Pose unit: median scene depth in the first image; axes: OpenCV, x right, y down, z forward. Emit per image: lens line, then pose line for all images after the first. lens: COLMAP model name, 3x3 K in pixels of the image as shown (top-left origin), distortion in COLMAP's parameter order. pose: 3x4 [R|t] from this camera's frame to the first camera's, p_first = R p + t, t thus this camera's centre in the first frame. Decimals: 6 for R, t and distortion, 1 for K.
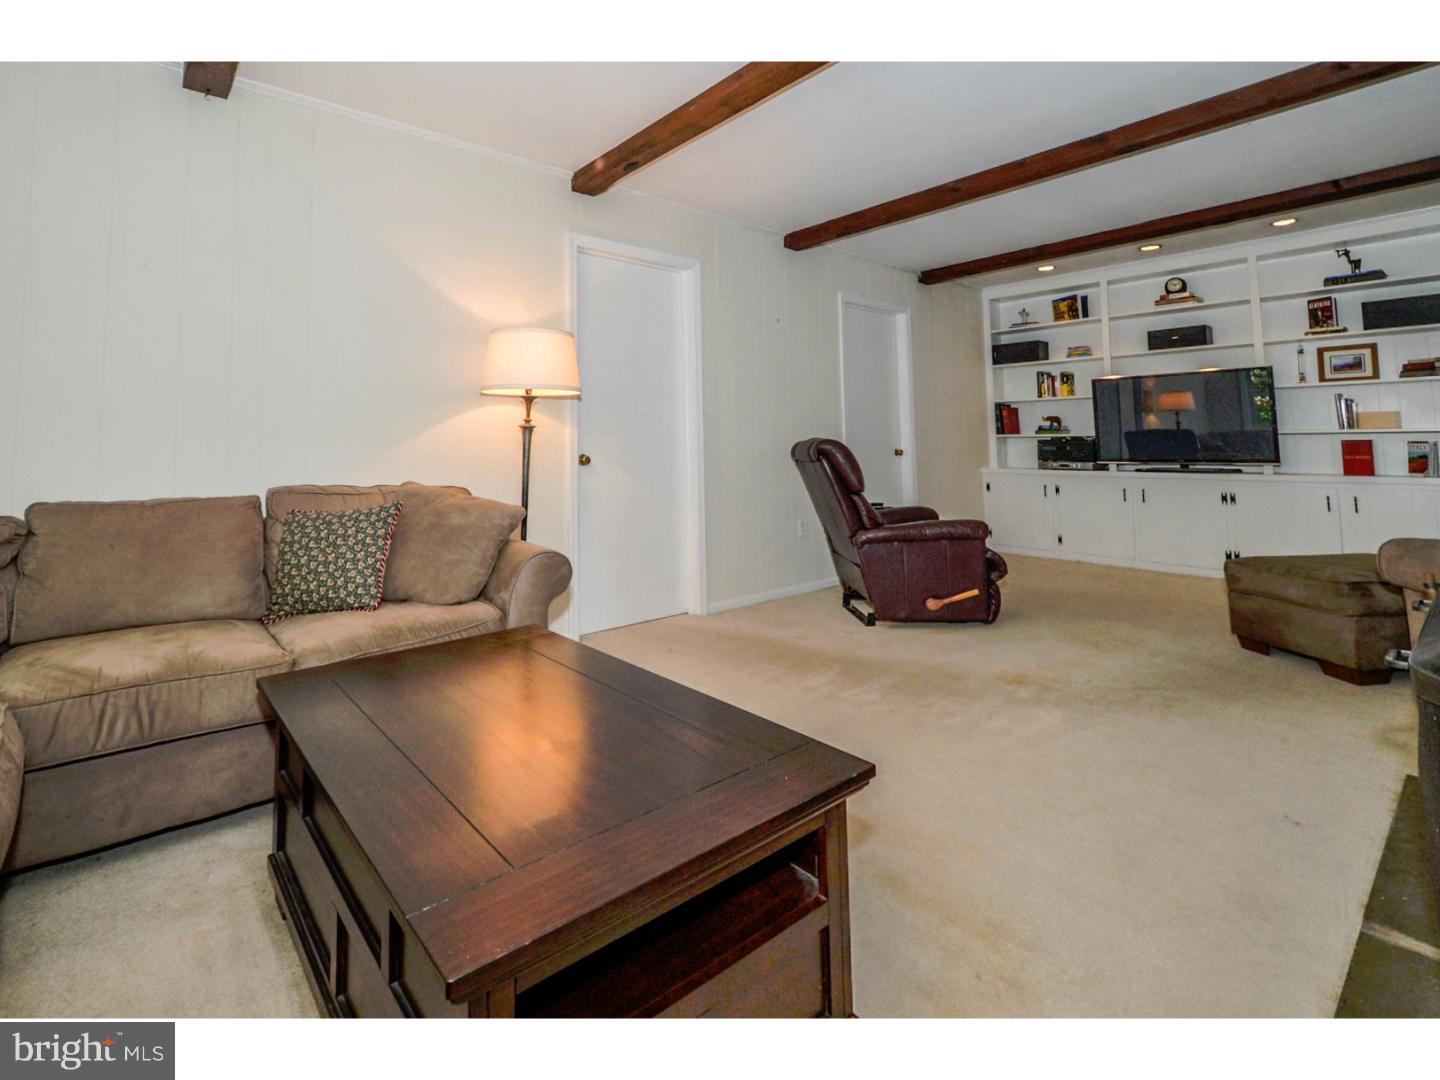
lens RADIAL K [[690.5, 0, 720.7], [0, 690.5, 453.2], [0, 0, 1]] dist [-0.000731, -0.000546]
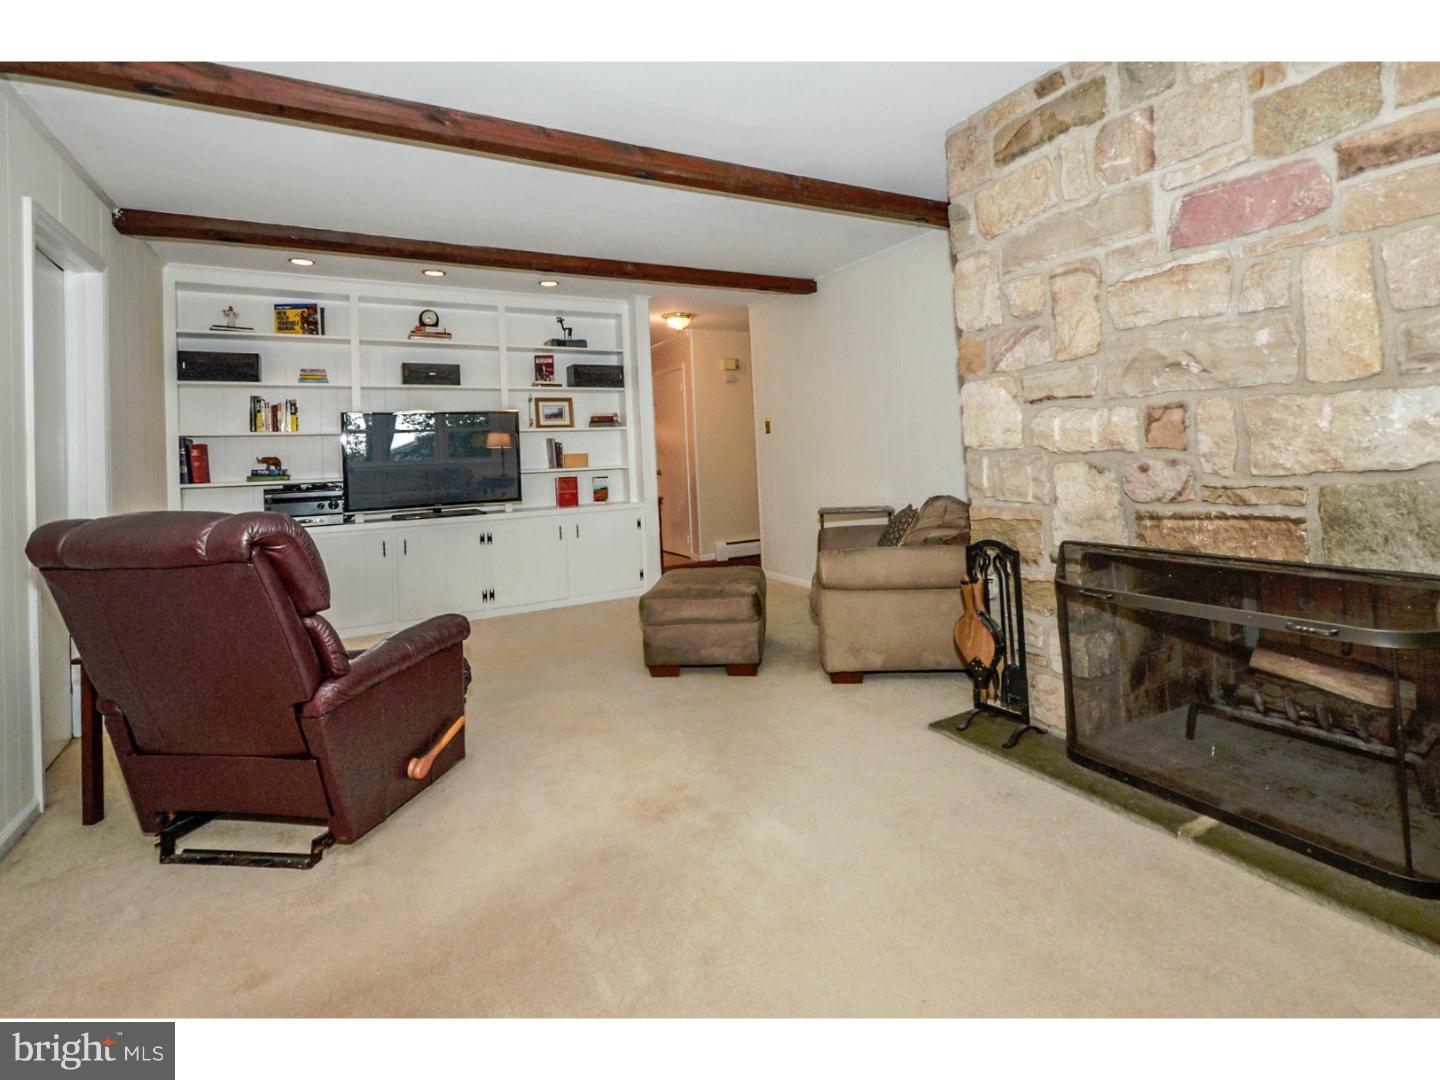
lens RADIAL K [[690.5, 0, 720.7], [0, 690.5, 453.2], [0, 0, 1]] dist [-0.000731, -0.000546]
pose [[0.214712, 0.000841, 0.976677, -0.183081], [0.047157, 0.998824, -0.011227, -0.032585], [-0.975538, 0.048468, 0.214420, 0.446711]]
